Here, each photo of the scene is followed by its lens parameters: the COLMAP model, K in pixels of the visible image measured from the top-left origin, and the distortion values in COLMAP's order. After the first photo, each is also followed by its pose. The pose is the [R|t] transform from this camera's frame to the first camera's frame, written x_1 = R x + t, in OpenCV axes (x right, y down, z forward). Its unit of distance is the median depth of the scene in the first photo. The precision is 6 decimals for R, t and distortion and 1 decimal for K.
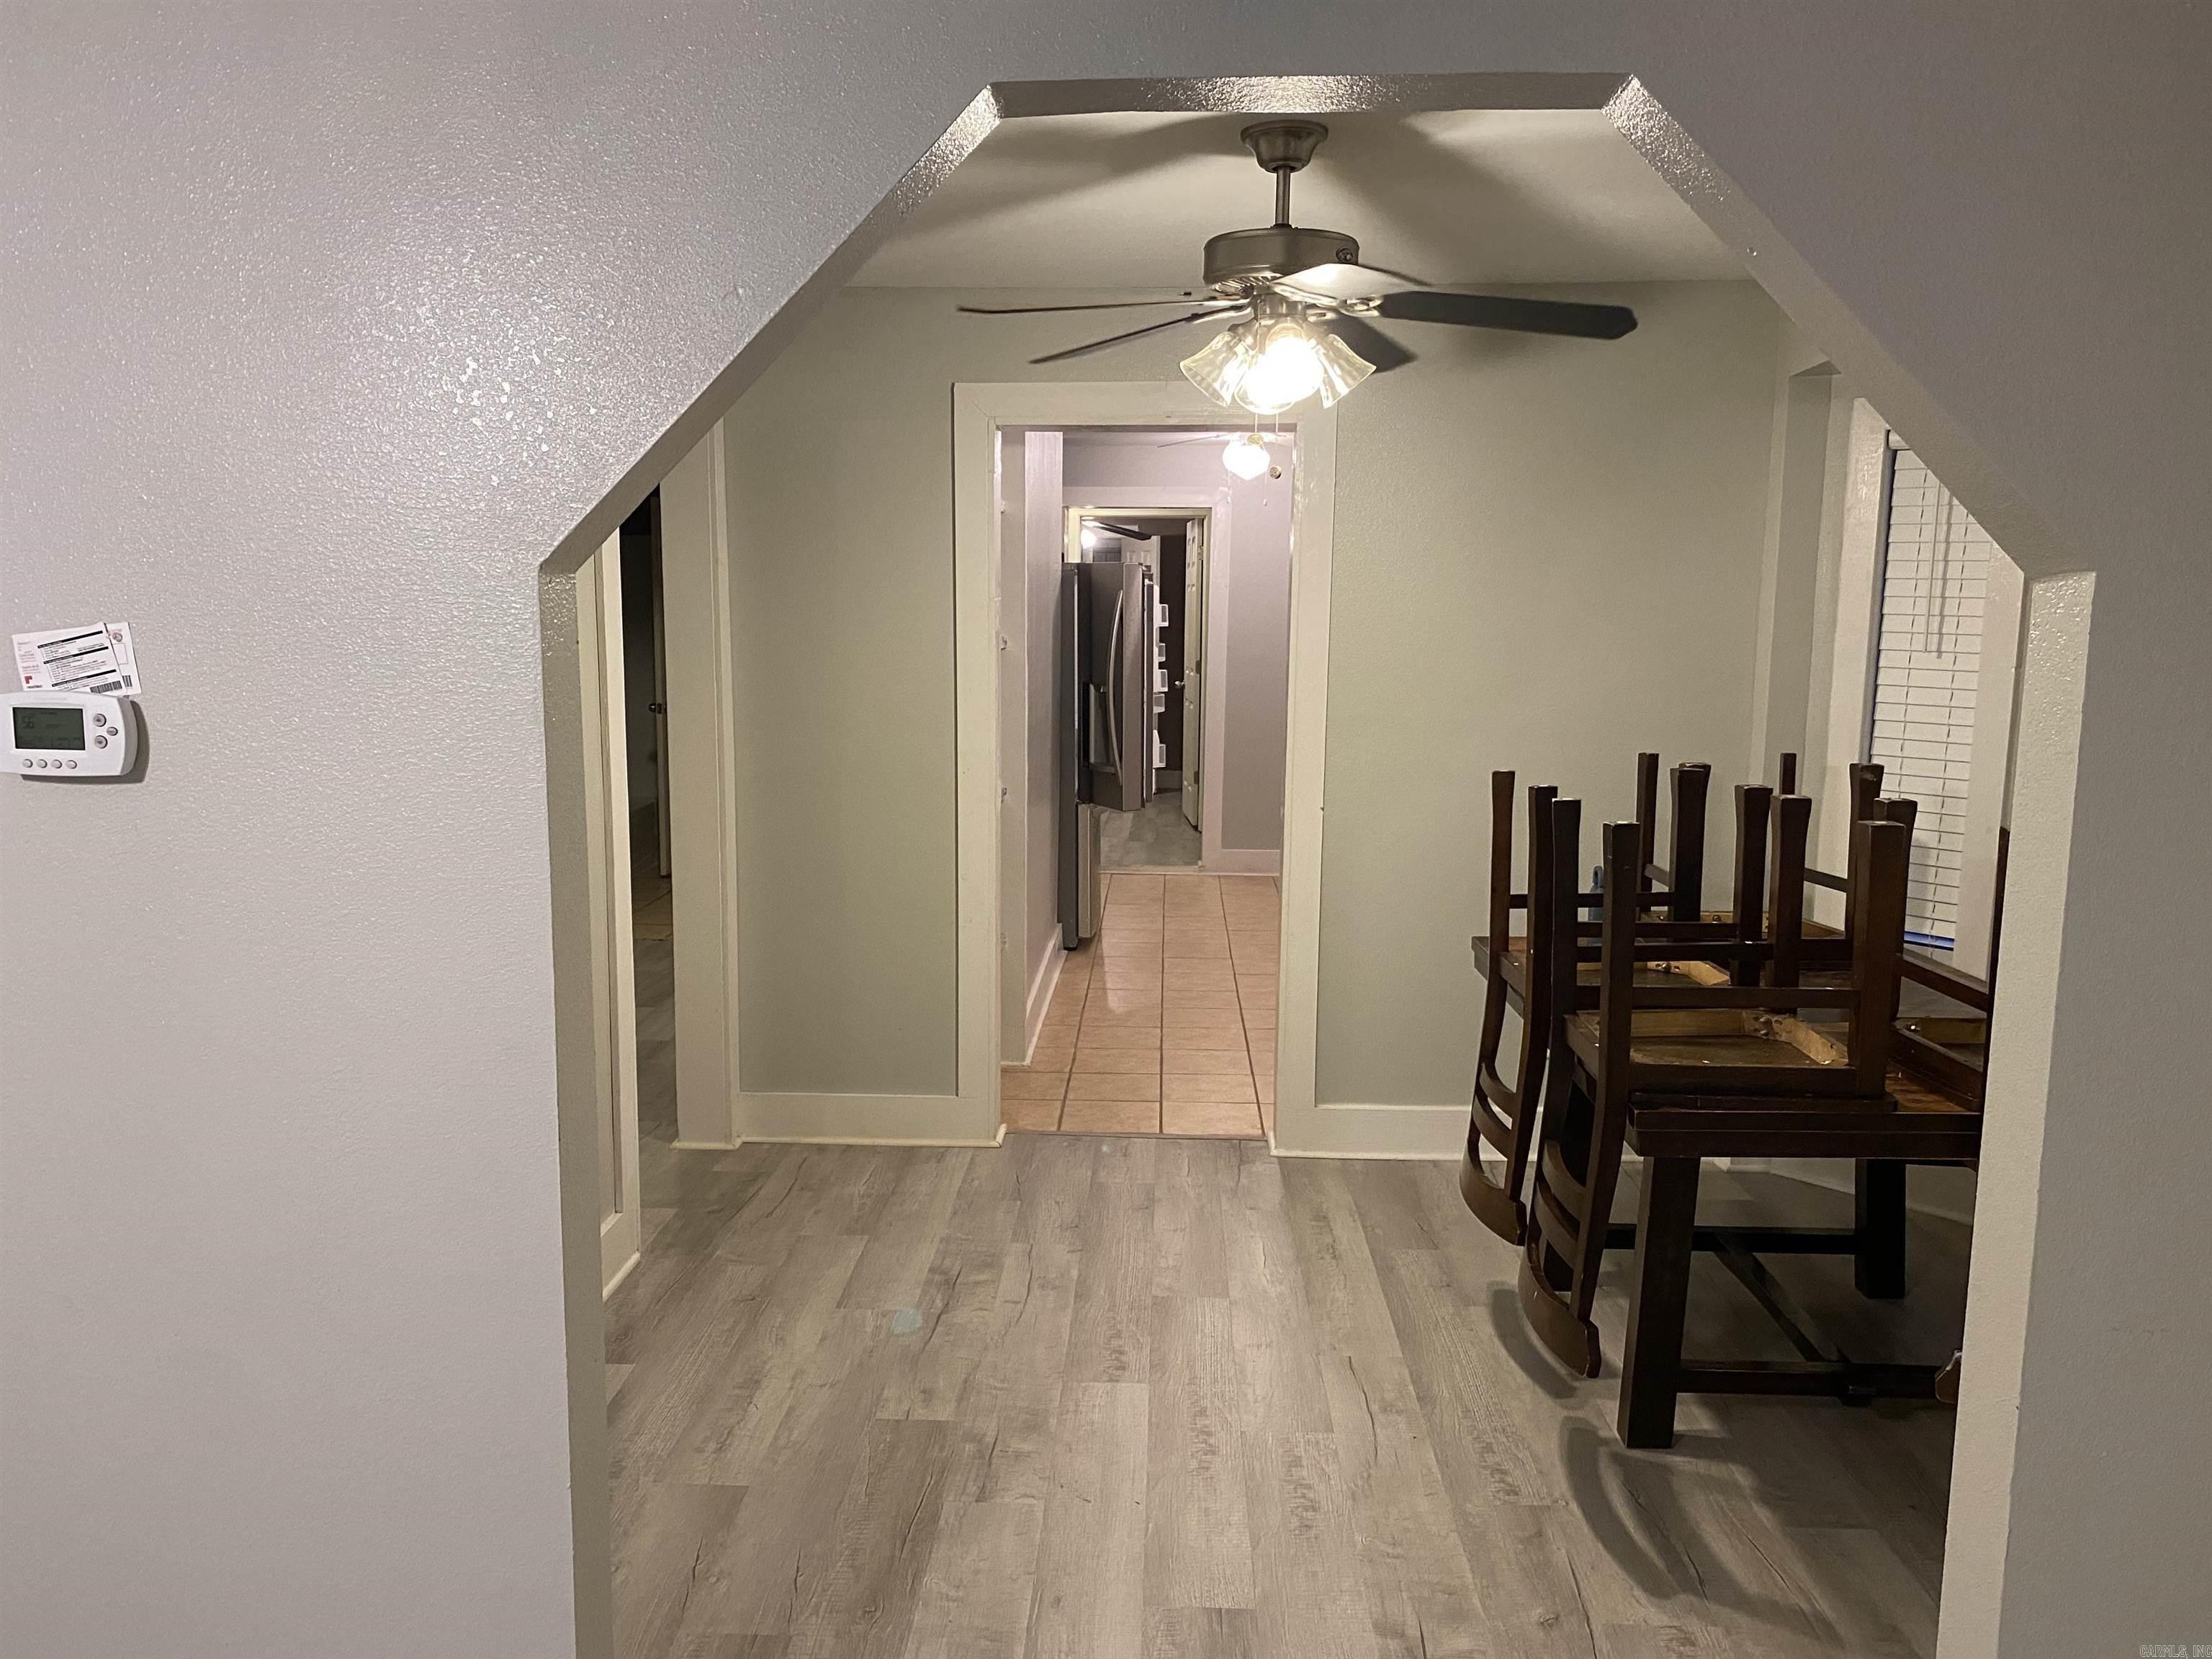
lens RADIAL K [[1656.5, 0, 1104.9], [0, 1656.5, 832.7], [0, 0, 1]] dist [0.007359, 0.000018]
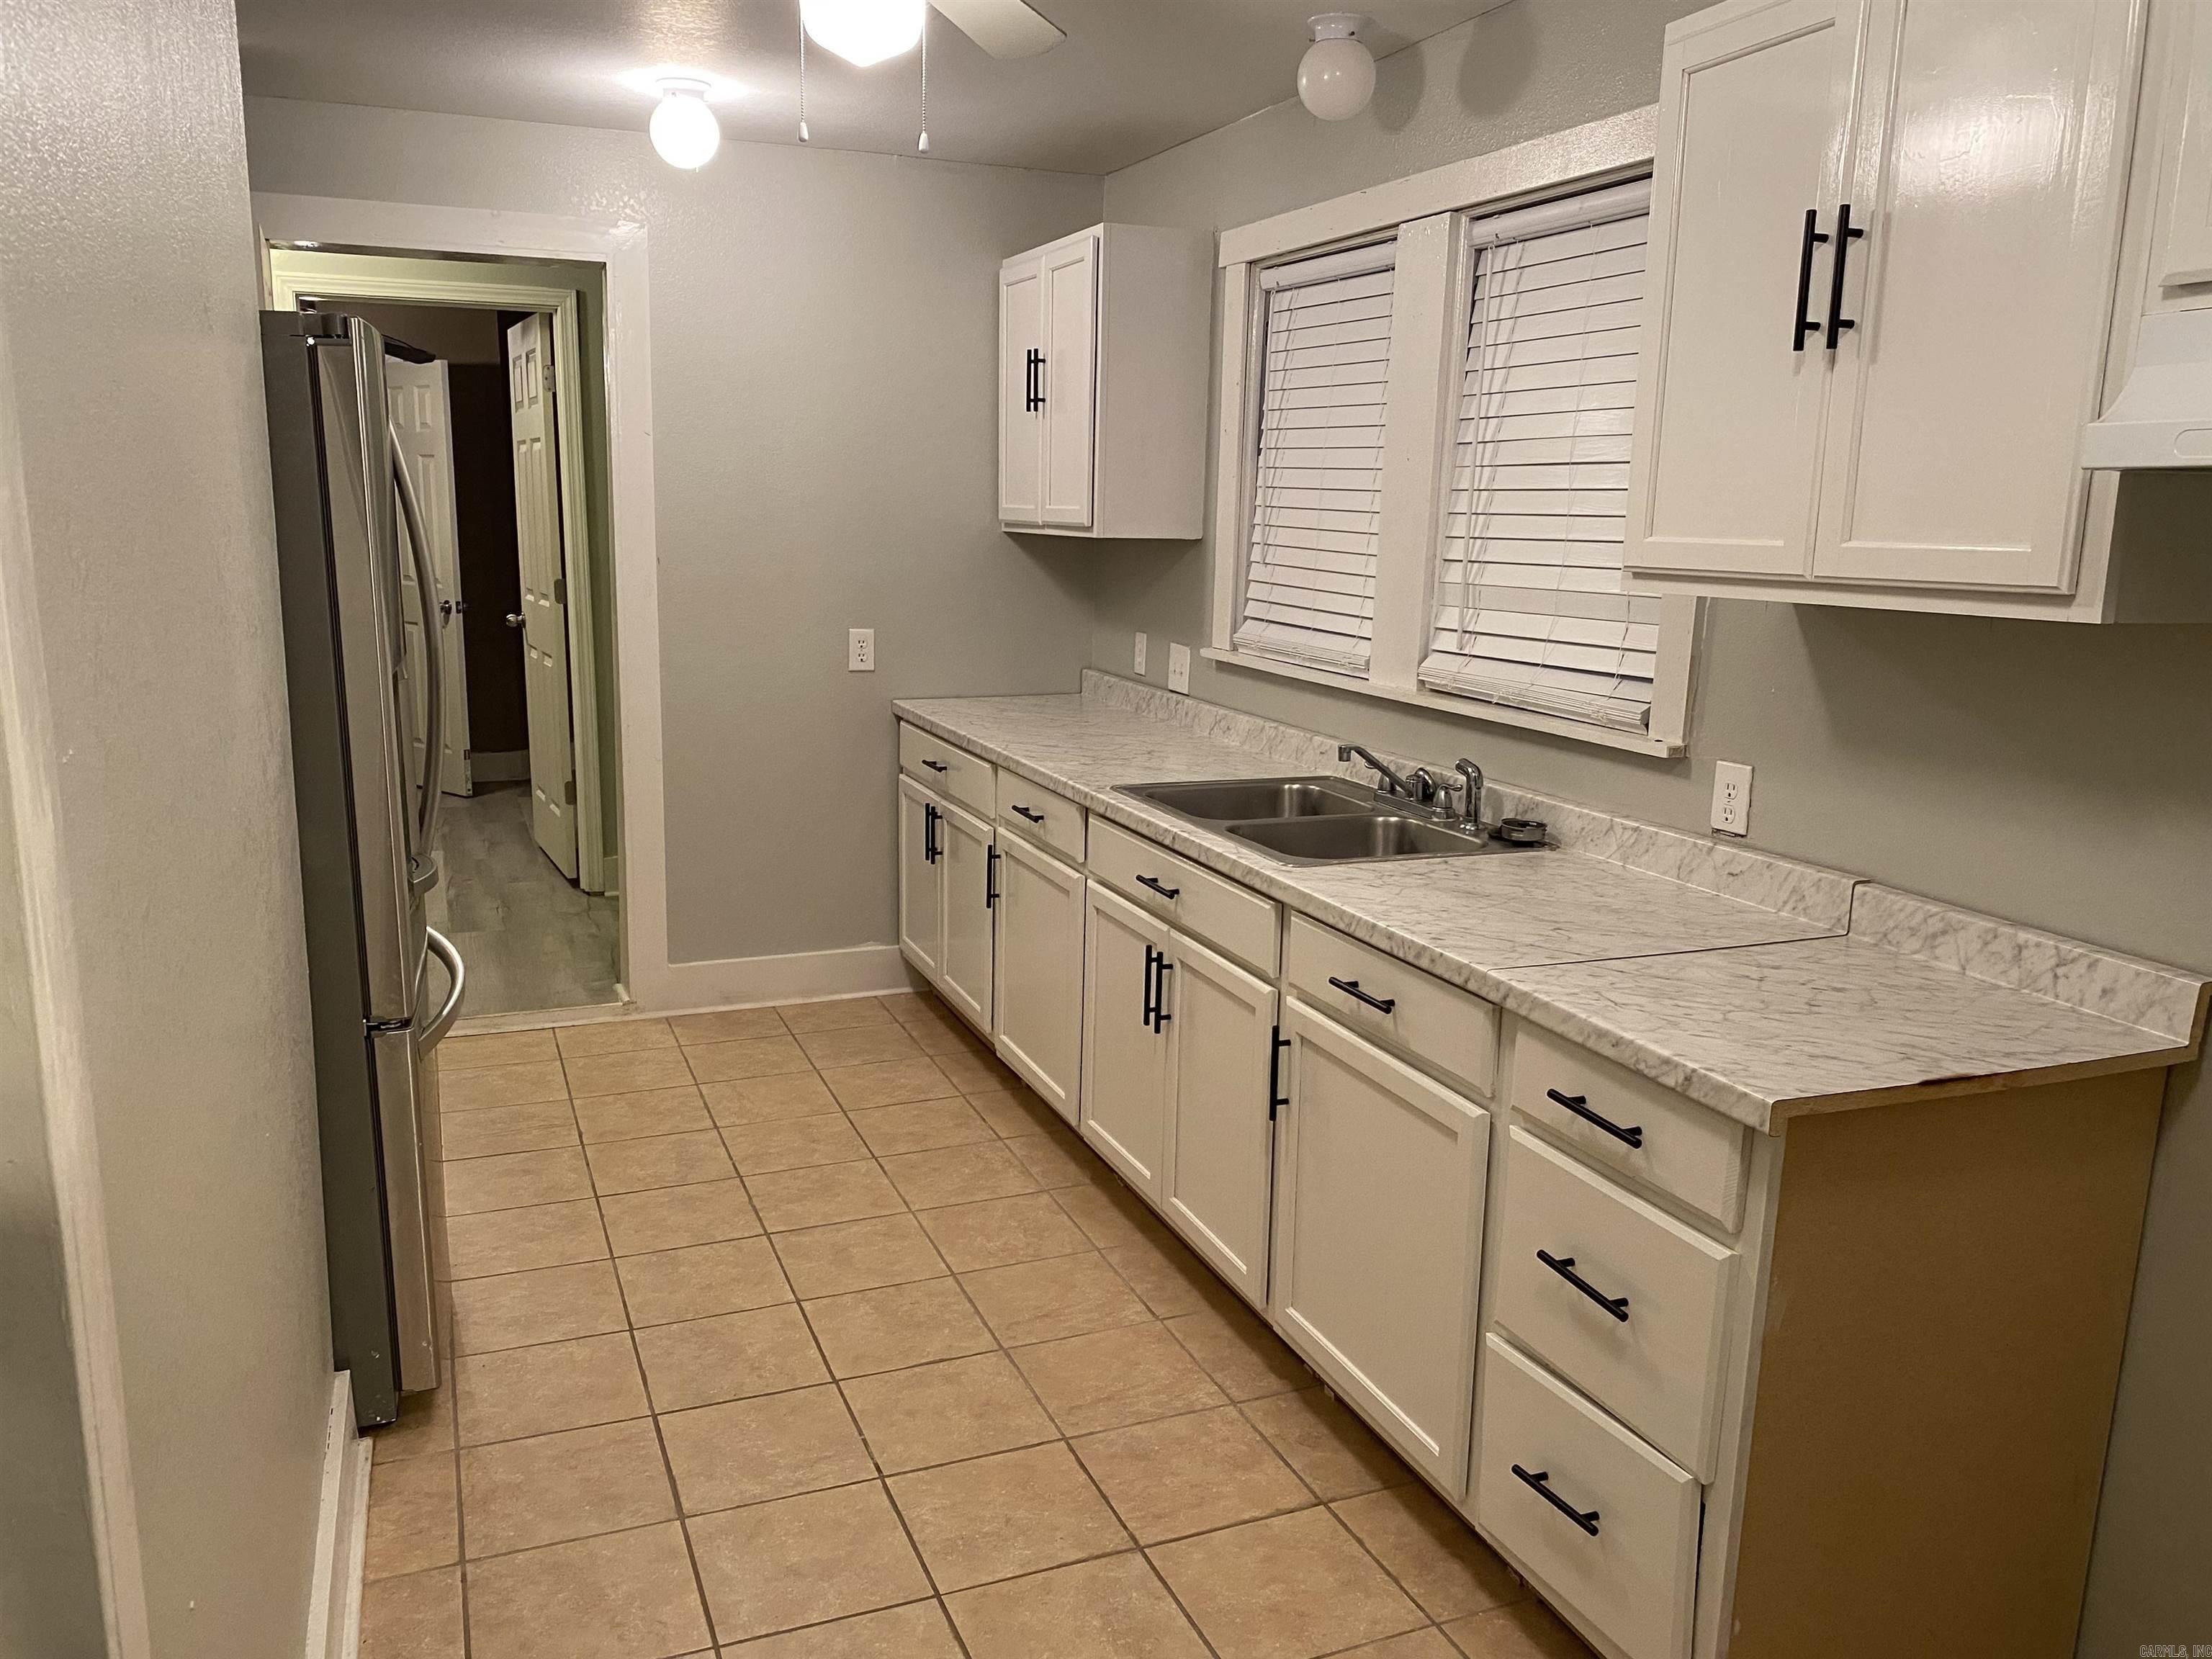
lens RADIAL K [[1656.5, 0, 1107.5], [0, 1656.5, 831.7], [0, 0, 1]] dist [0.007359, 0.000018]
pose [[0.907142, -0.074817, 0.414121, -0.013405], [0.045399, 0.995725, 0.080445, -0.064249], [-0.418370, -0.054174, 0.906660, 0.476511]]
